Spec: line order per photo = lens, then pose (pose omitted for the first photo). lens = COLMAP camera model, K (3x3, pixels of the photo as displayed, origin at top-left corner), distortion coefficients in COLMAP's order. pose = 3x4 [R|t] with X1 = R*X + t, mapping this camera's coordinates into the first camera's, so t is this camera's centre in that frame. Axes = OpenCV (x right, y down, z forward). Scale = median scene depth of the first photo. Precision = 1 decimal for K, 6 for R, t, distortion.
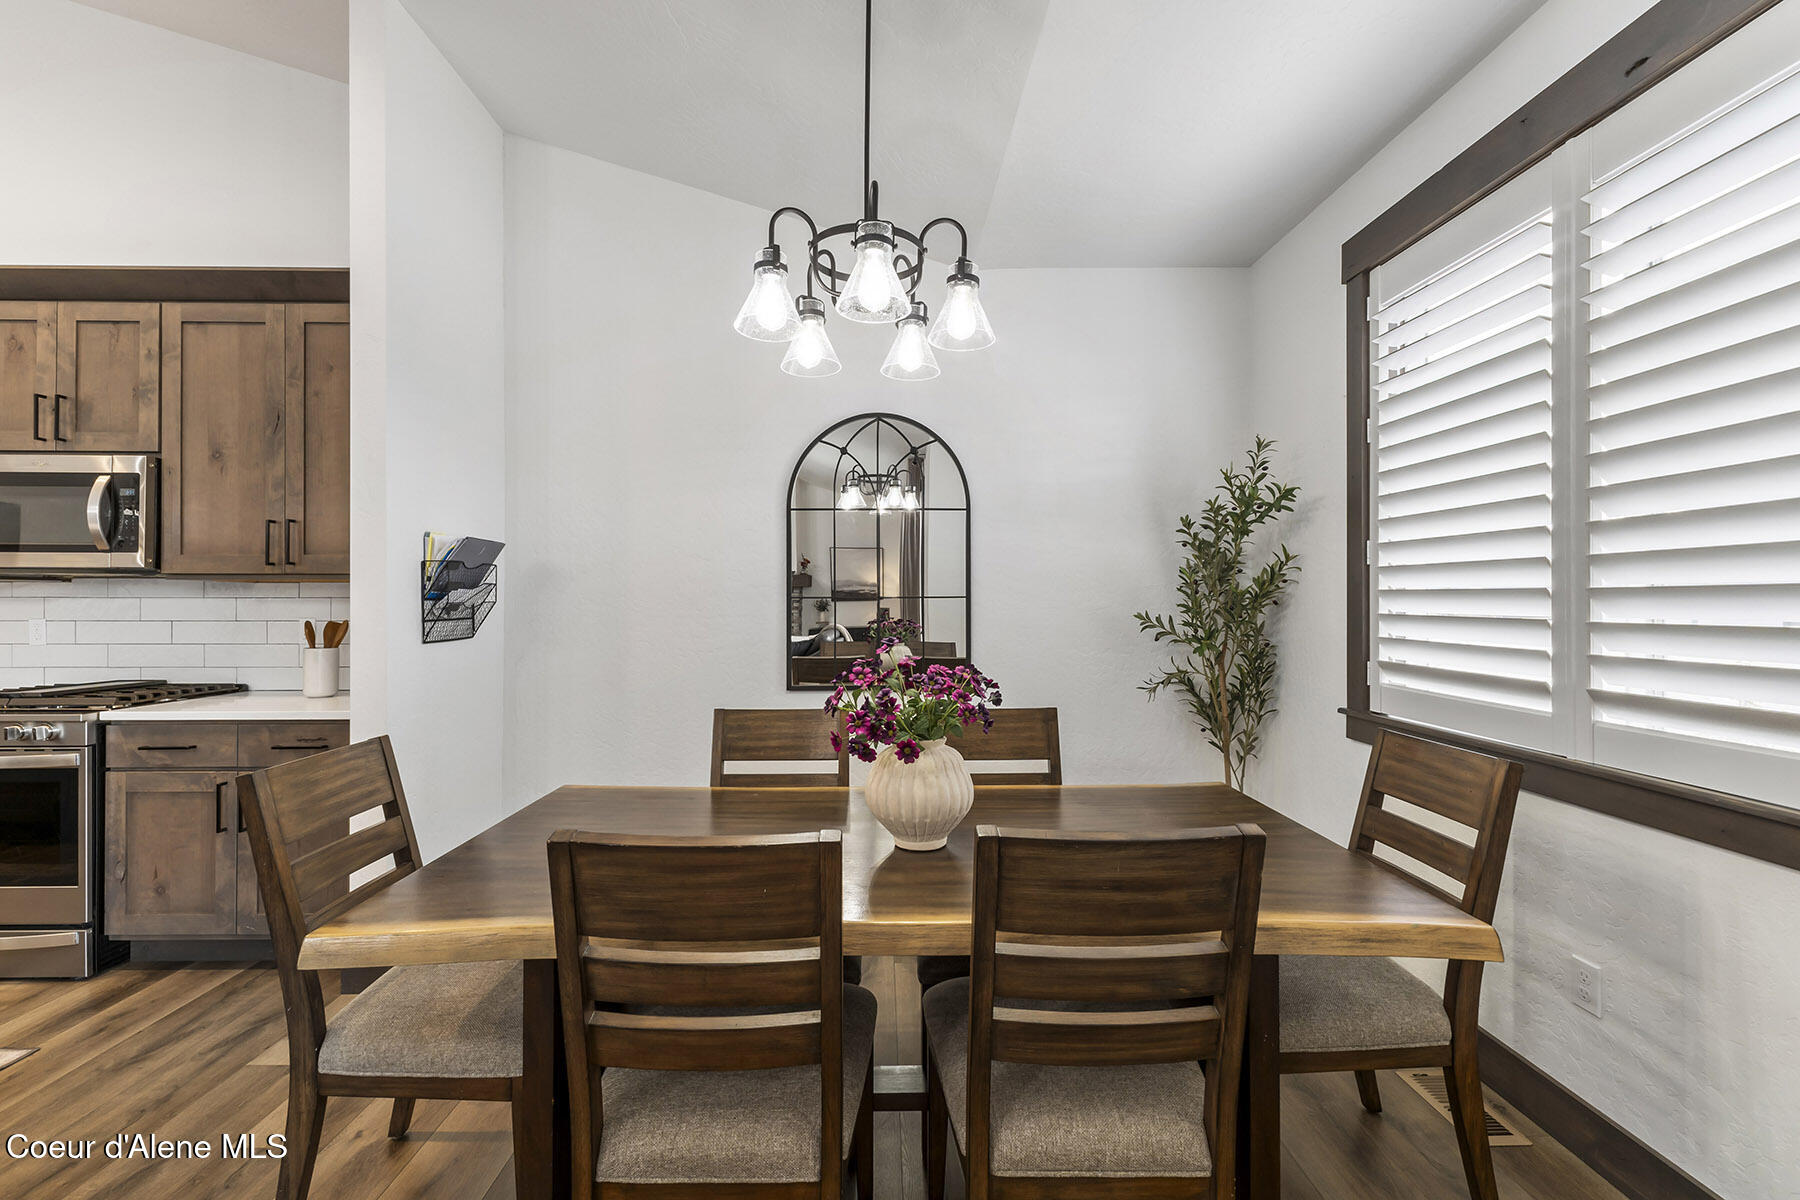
lens RADIAL K [[760.5, 0, 894.5], [0, 760.5, 596.6], [0, 0, 1]] dist [0.007814, -0.001173]
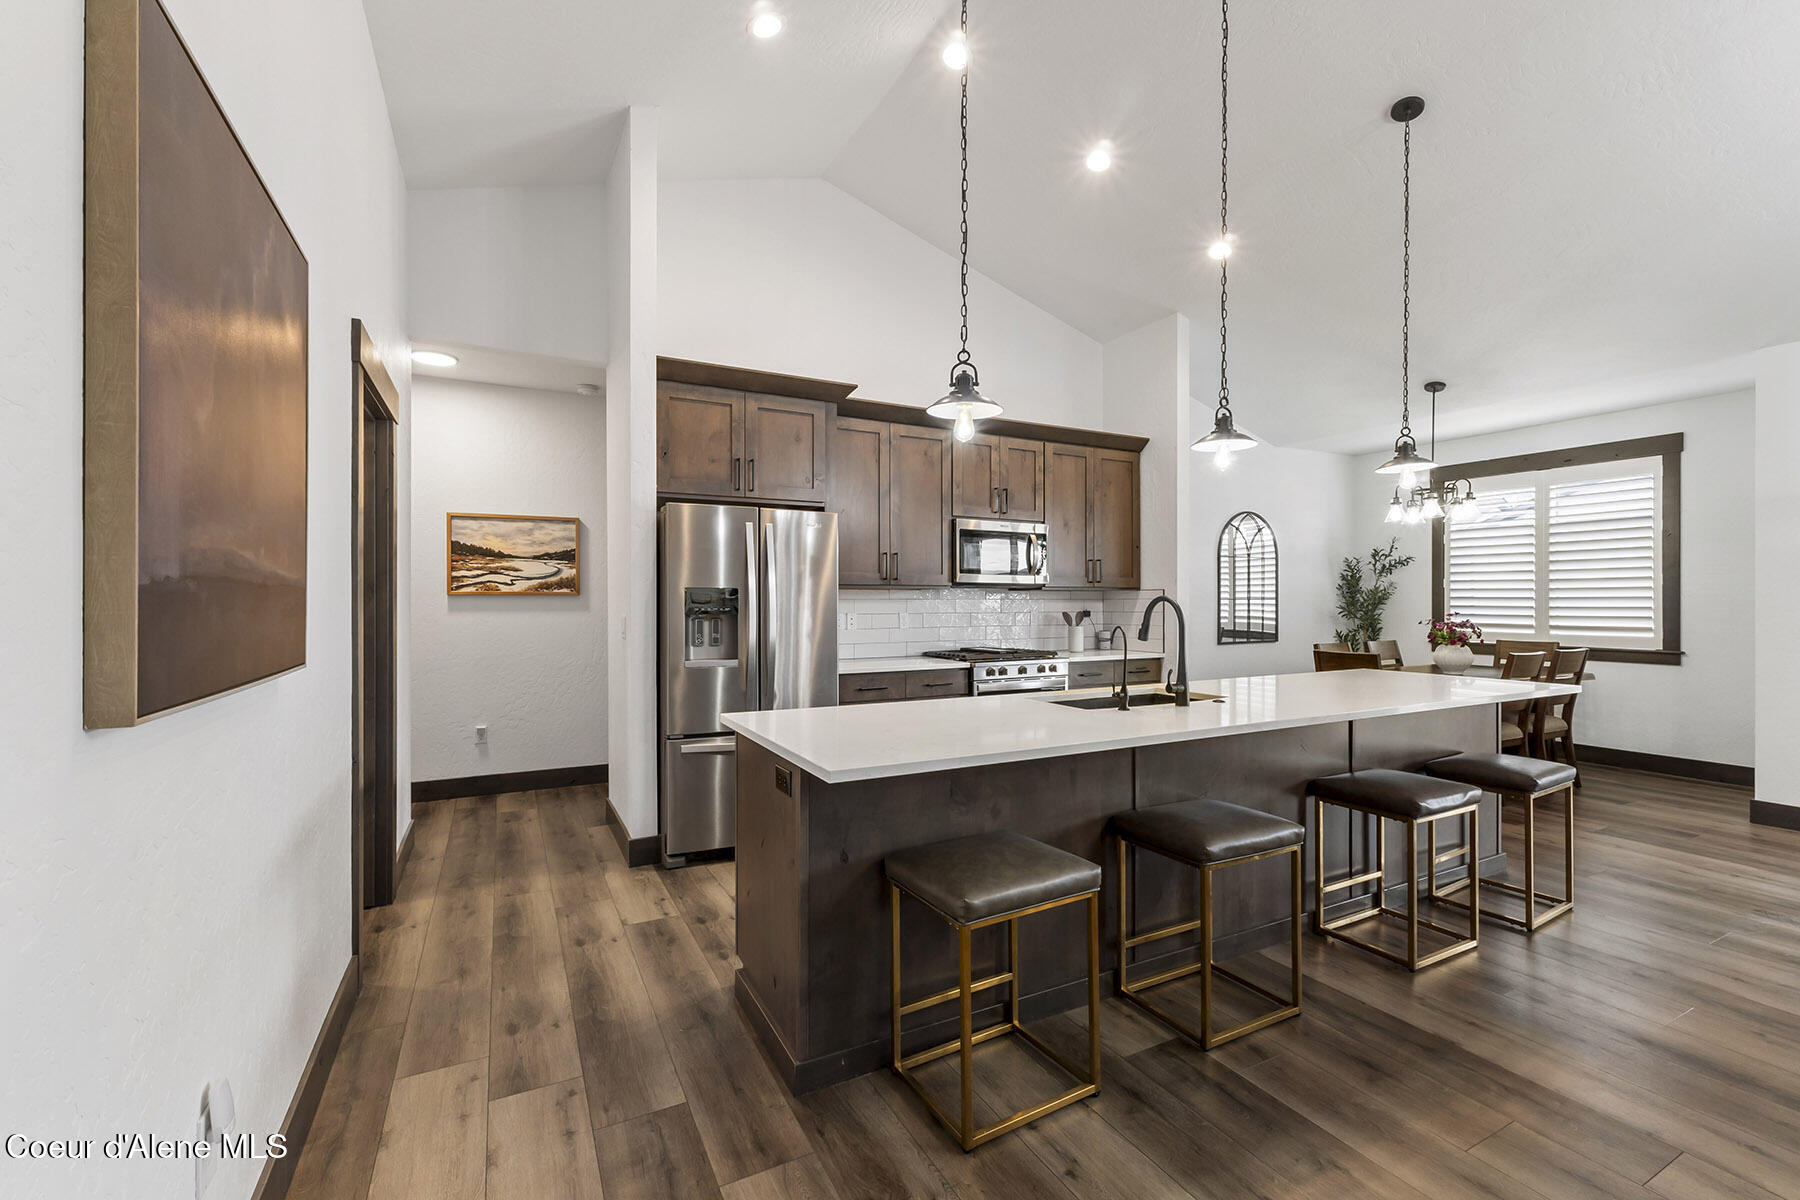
lens RADIAL K [[760.5, 0, 906.7], [0, 760.5, 600.6], [0, 0, 1]] dist [0.007814, -0.001173]
pose [[0.888178, -0.000617, 0.459500, -2.560147], [-0.002015, 0.999984, 0.005238, -0.006138], [-0.459496, -0.005578, 0.888162, -0.604738]]
